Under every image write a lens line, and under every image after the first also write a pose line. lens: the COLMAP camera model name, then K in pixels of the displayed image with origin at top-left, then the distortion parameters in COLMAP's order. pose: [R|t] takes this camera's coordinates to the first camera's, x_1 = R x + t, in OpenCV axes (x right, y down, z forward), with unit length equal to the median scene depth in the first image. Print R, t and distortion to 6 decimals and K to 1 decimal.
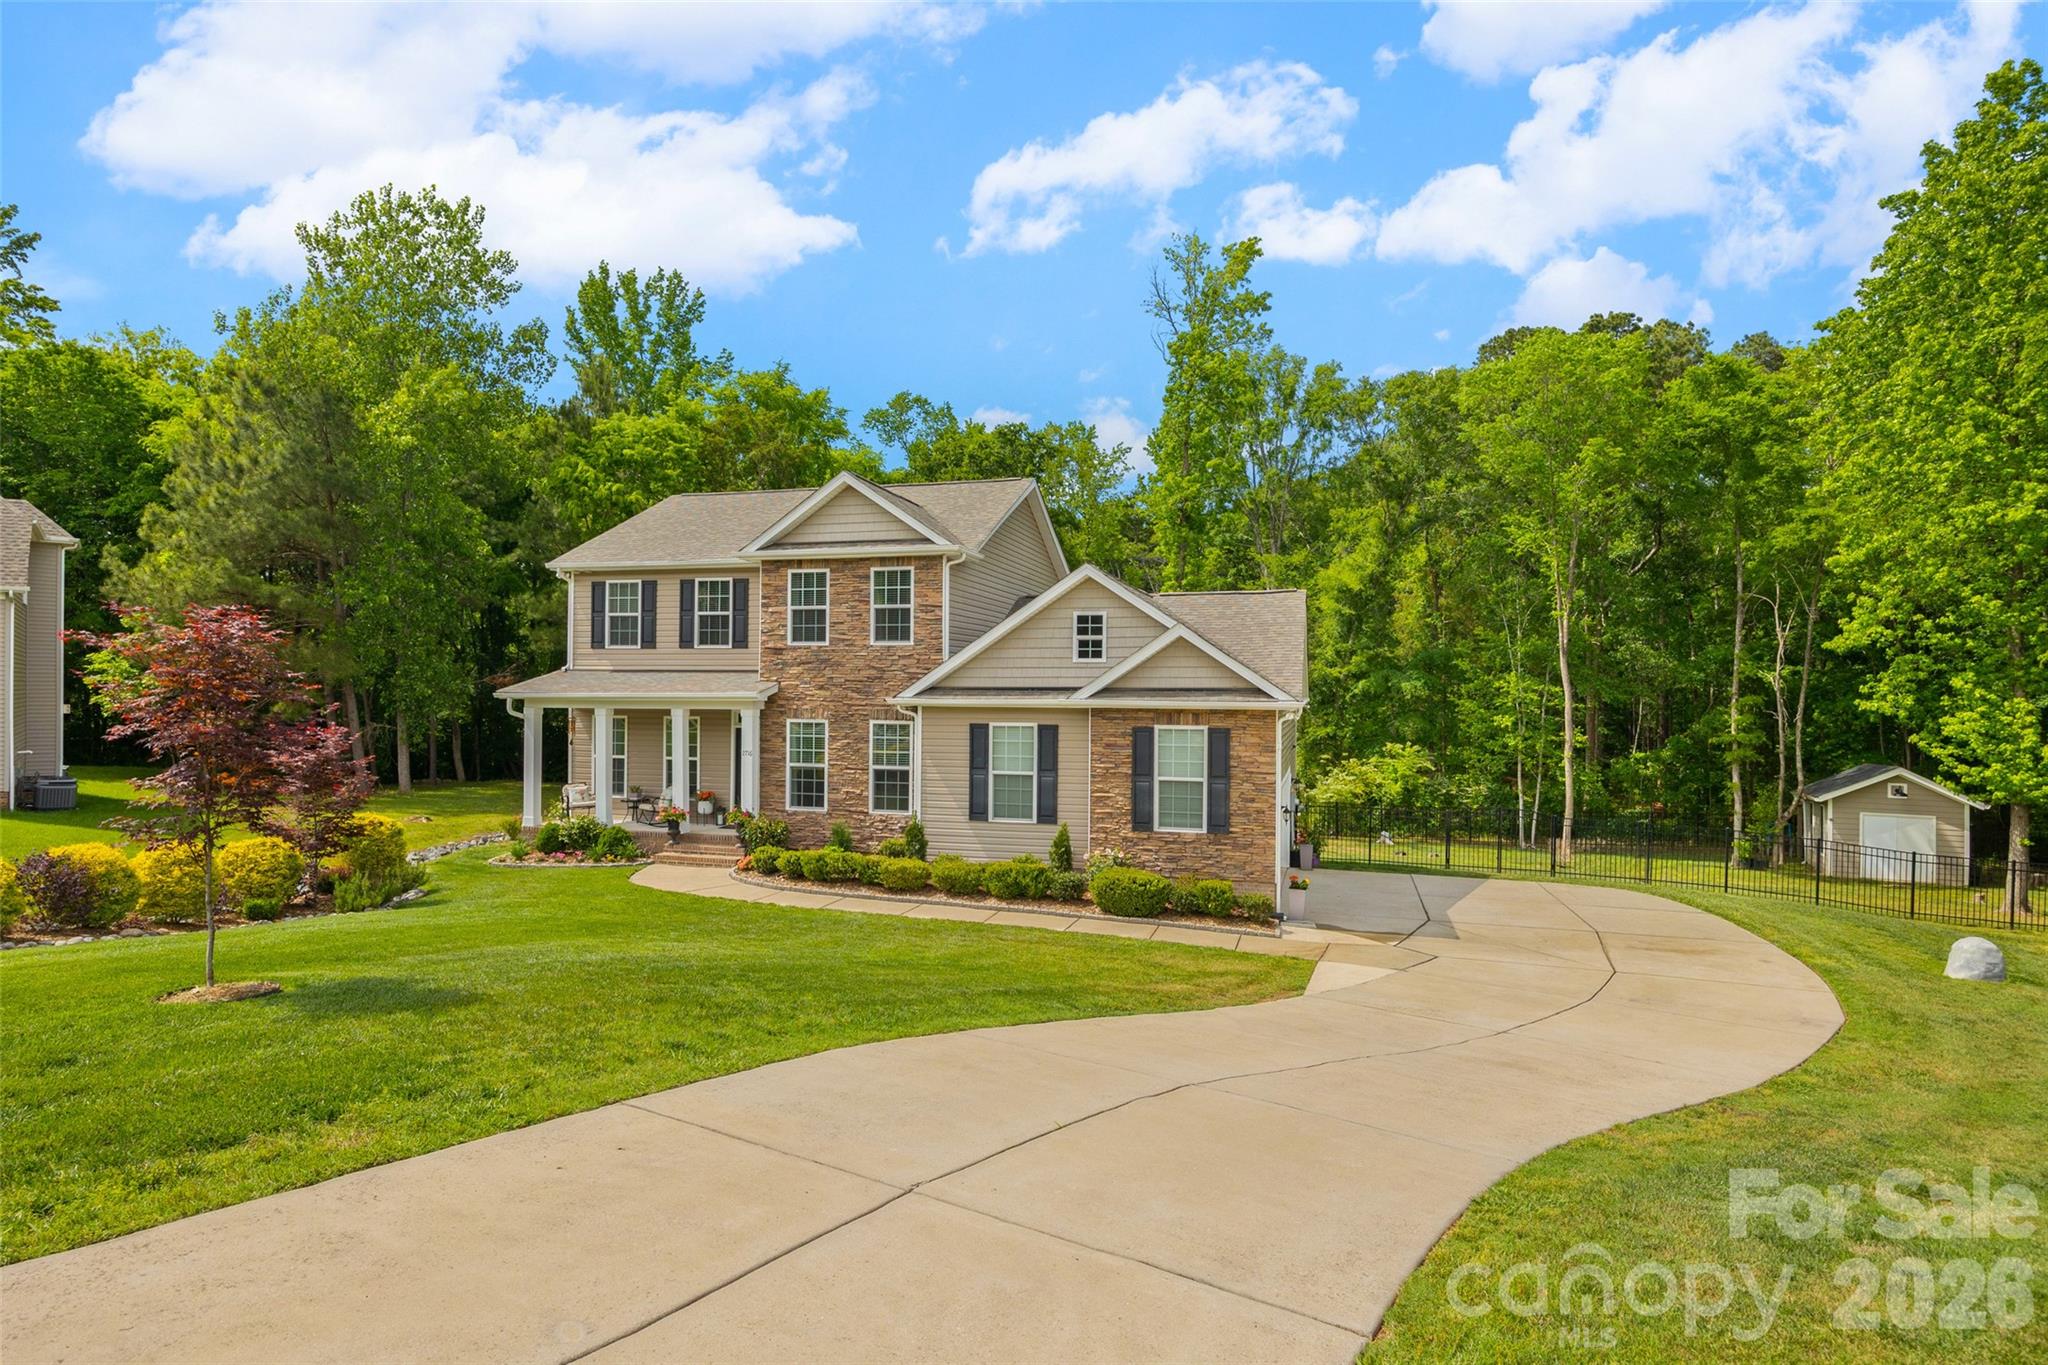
lens RADIAL K [[1076.1, 0, 1017.4], [0, 1076.1, 702.2], [0, 0, 1]] dist [-0.008149, -0.000696]
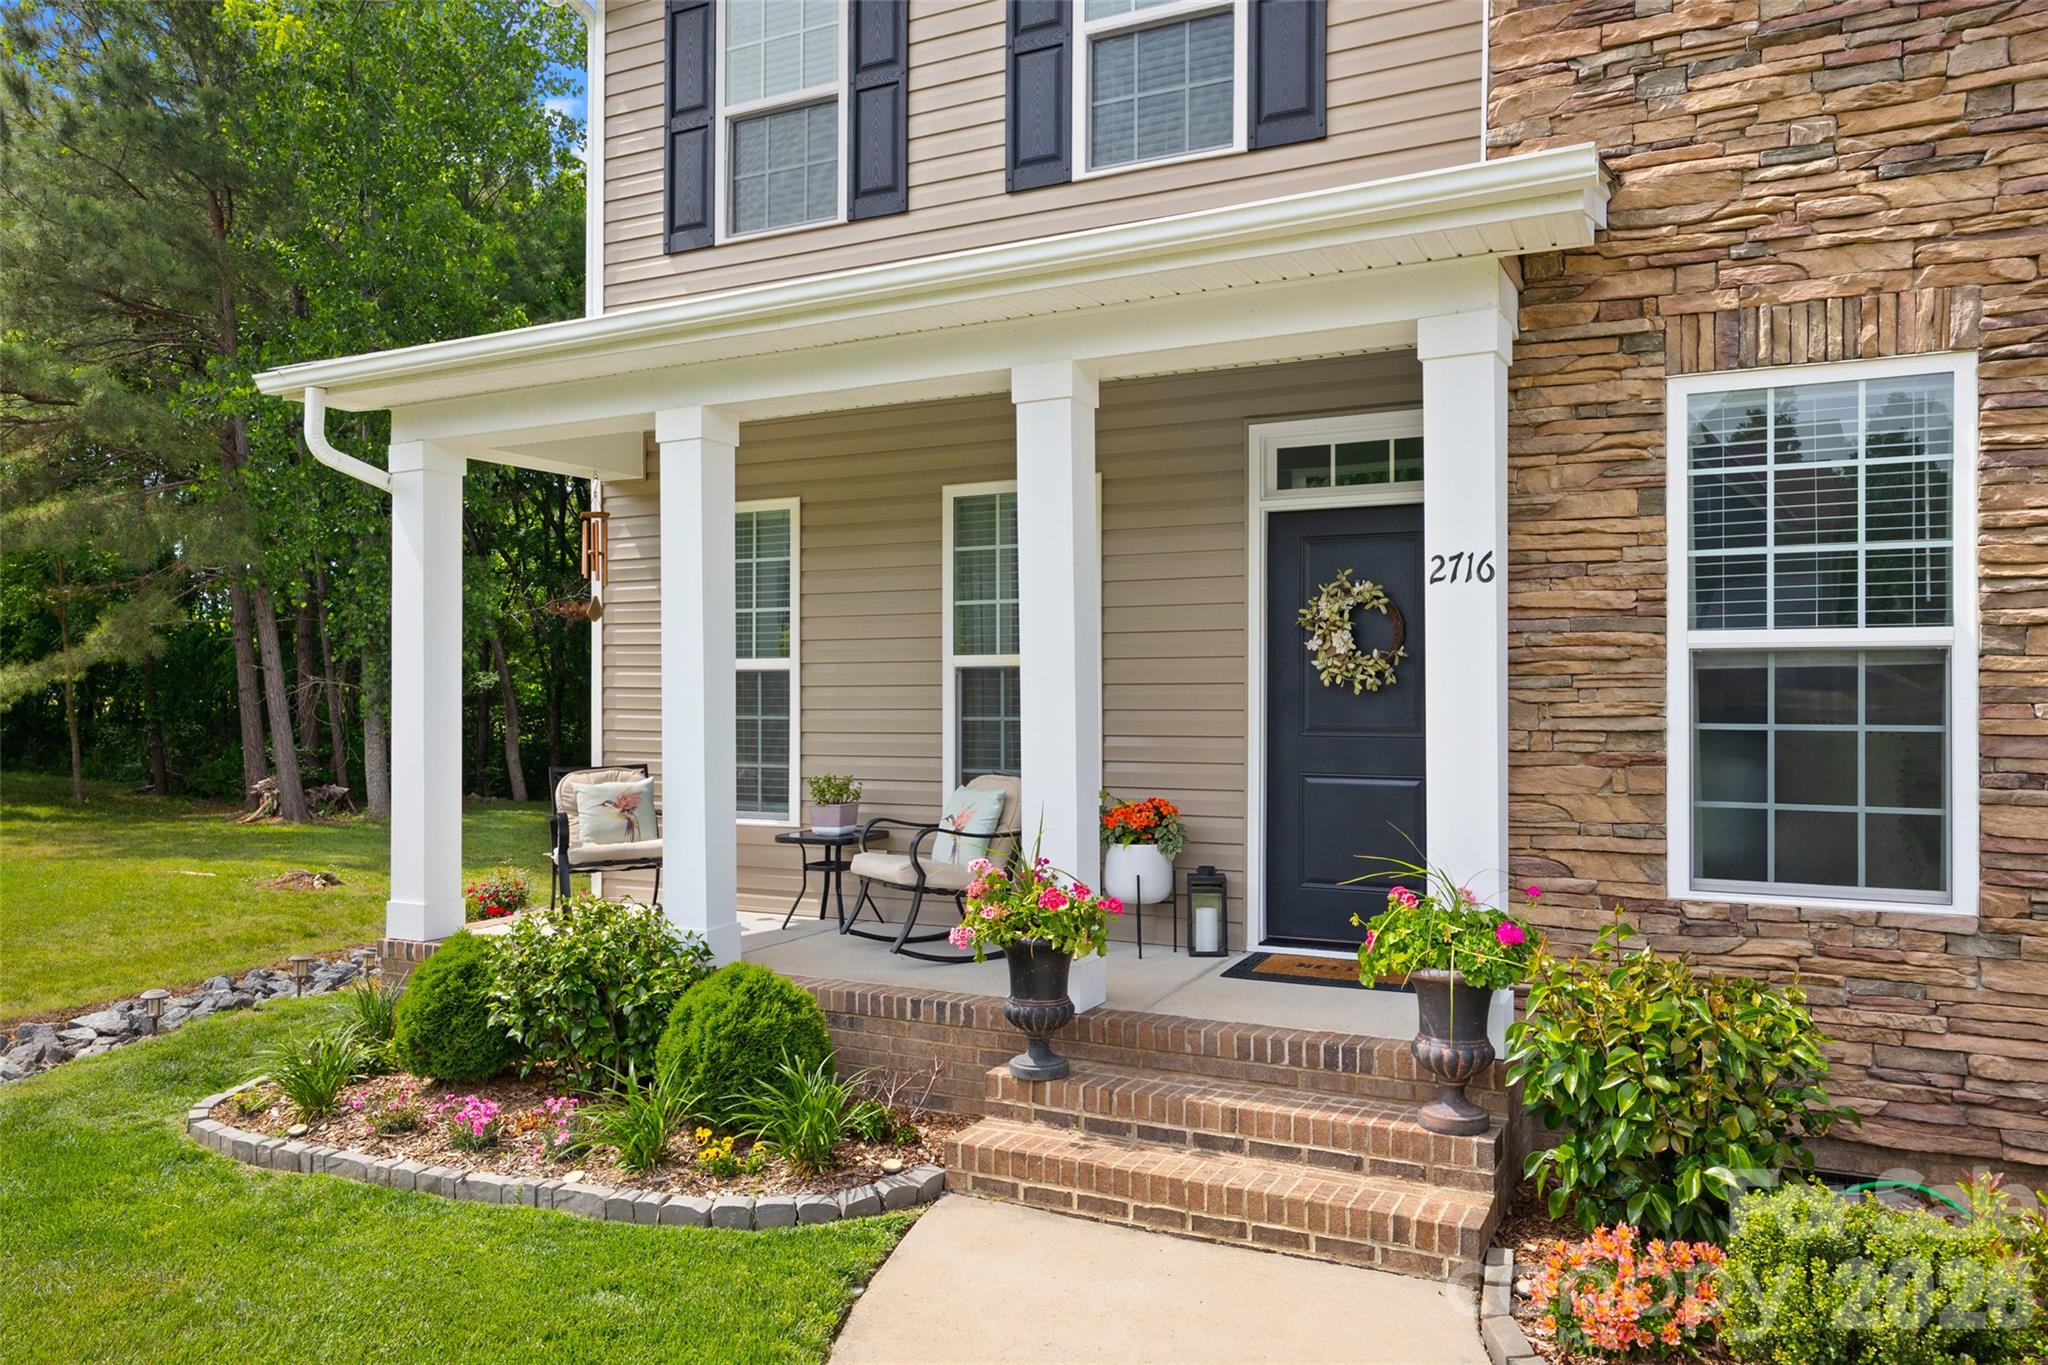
lens RADIAL K [[1492.1, 0, 979.1], [0, 1492.1, 691.5], [0, 0, 1]] dist [0.000157, -0.003068]
pose [[0.975450, -0.010837, -0.219953, -0.272737], [0.008834, 0.999910, -0.010088, 0.068332], [0.220043, 0.007897, 0.975458, 0.745302]]
